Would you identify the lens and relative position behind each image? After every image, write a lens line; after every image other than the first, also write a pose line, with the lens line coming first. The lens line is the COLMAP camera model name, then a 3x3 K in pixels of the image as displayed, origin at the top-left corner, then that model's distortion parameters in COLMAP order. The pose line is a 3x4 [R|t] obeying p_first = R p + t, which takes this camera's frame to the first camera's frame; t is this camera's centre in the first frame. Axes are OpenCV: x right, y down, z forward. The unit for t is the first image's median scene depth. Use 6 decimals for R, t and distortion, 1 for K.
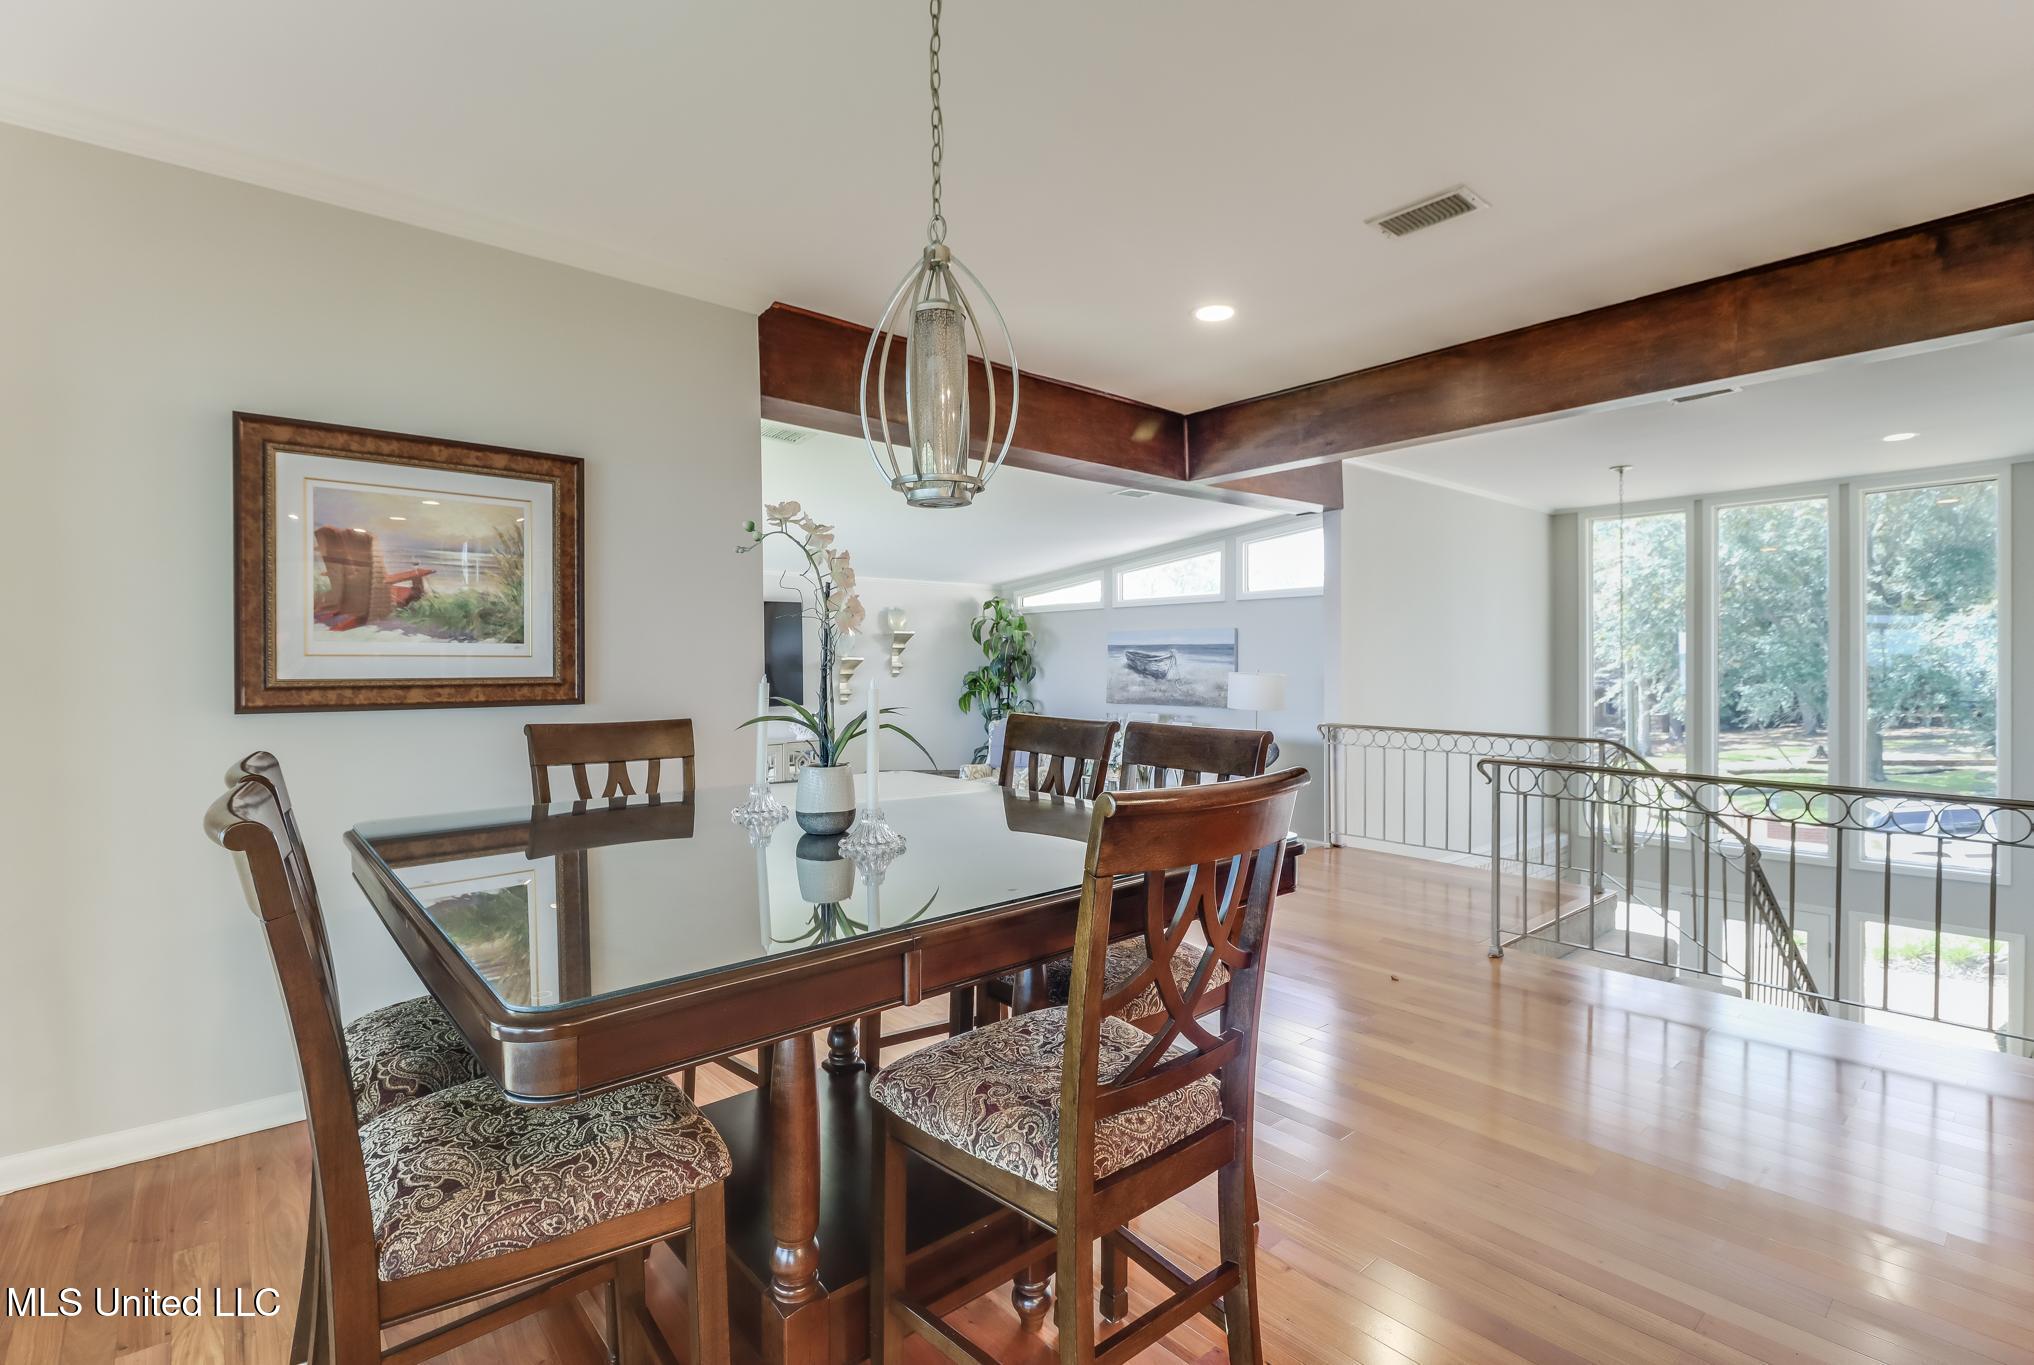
lens RADIAL K [[921.2, 0, 1017.0], [0, 921.2, 682.5], [0, 0, 1]] dist [-0.000081, -0.000274]
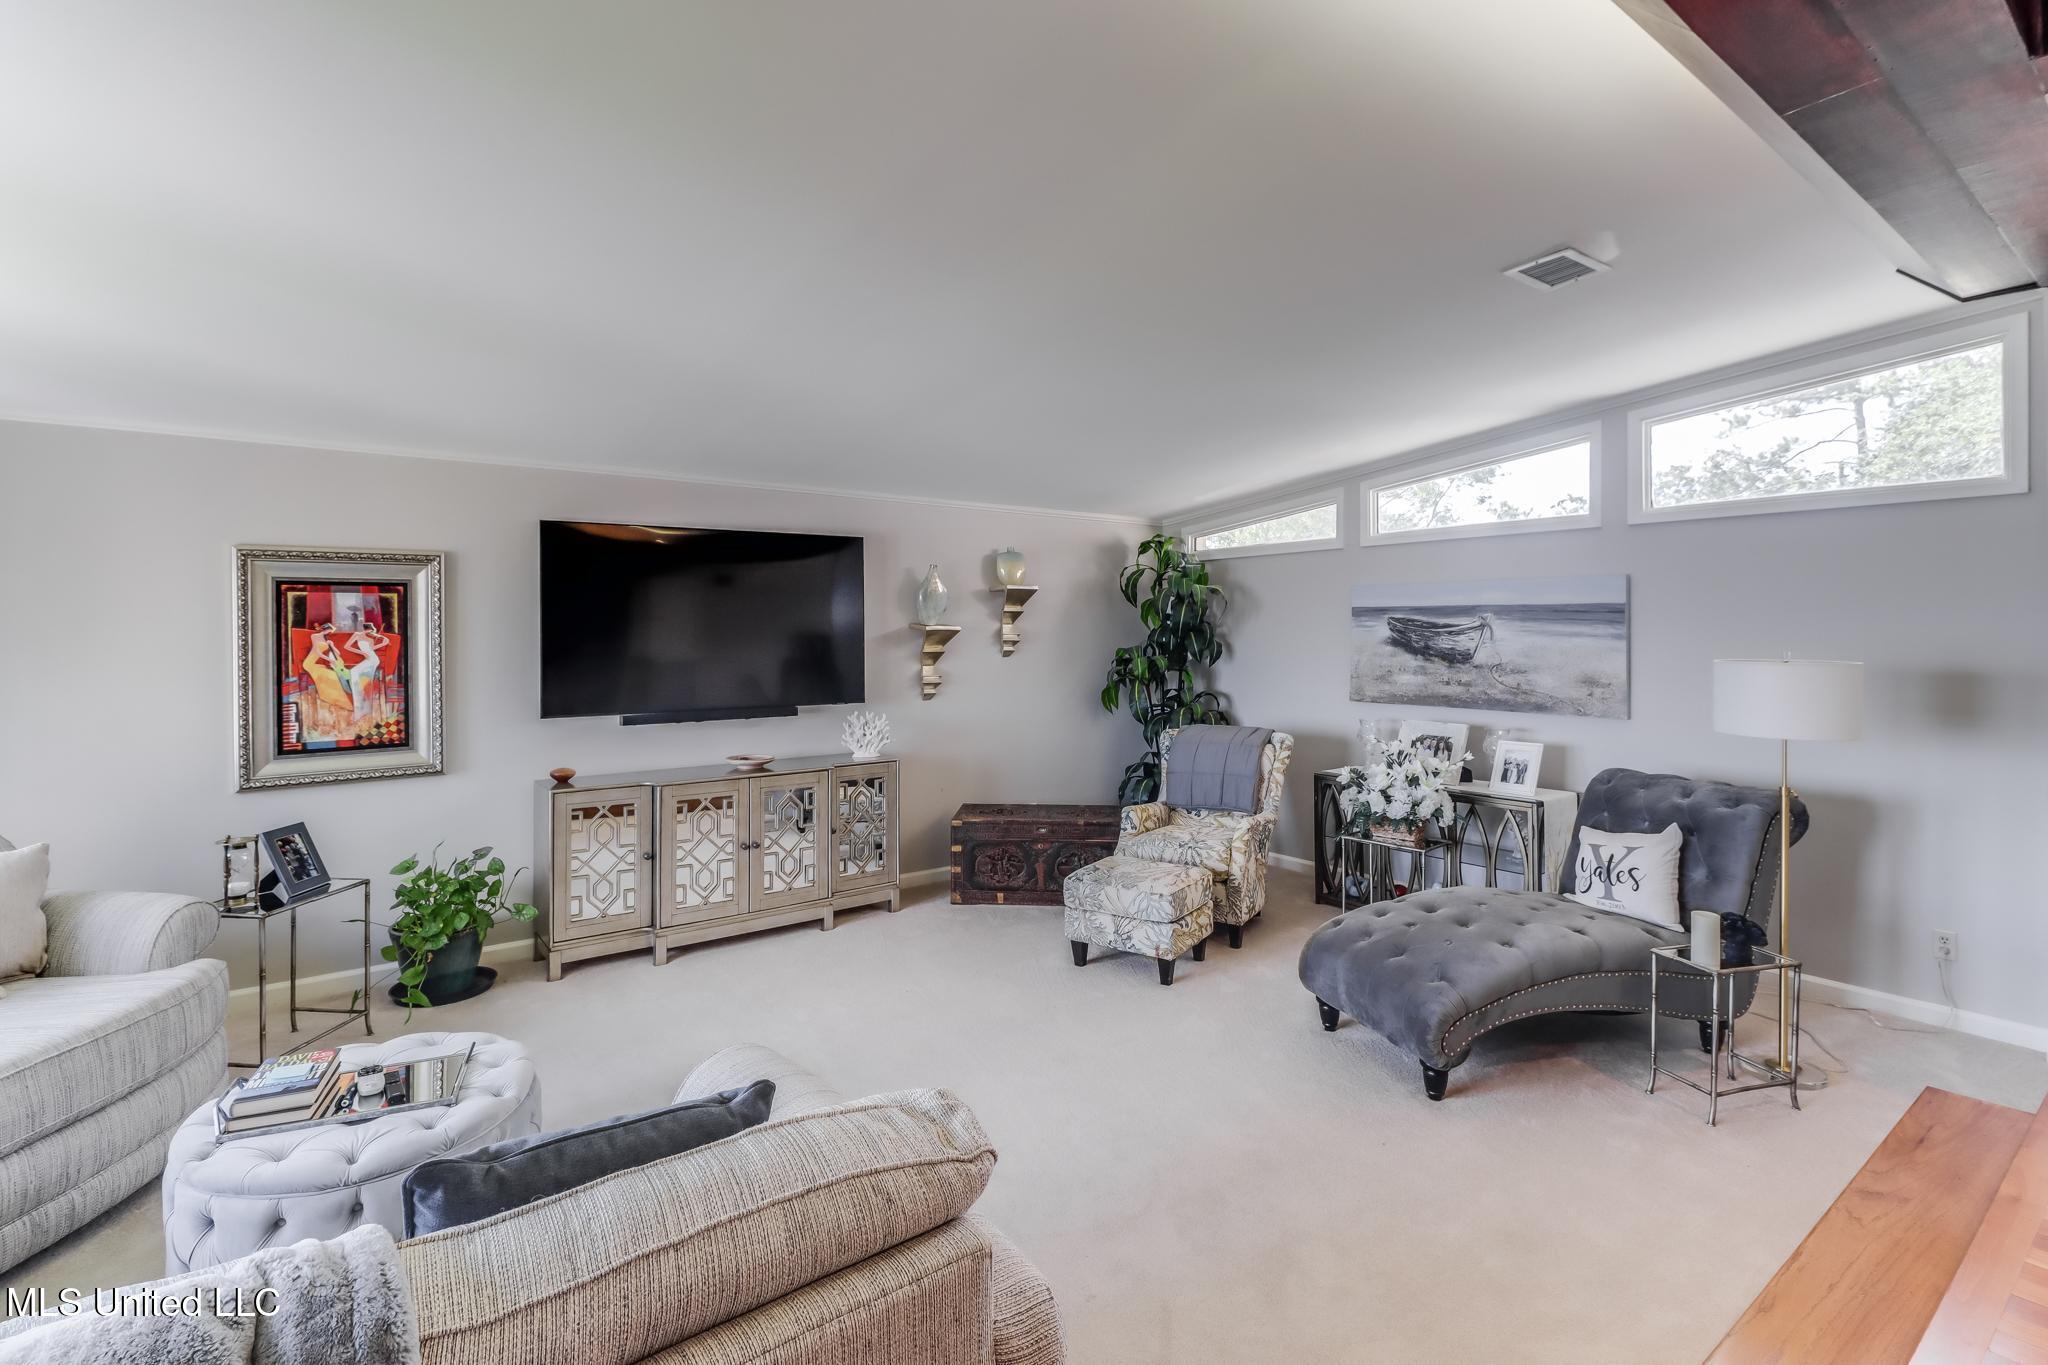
lens RADIAL K [[958.0, 0, 1031.9], [0, 958.0, 642.5], [0, 0, 1]] dist [0.011446, -0.008866]
pose [[0.997529, 0.003998, -0.070140, -0.068772], [-0.004882, 0.999911, -0.012440, -0.007685], [0.070084, 0.012752, 0.997460, 0.335188]]
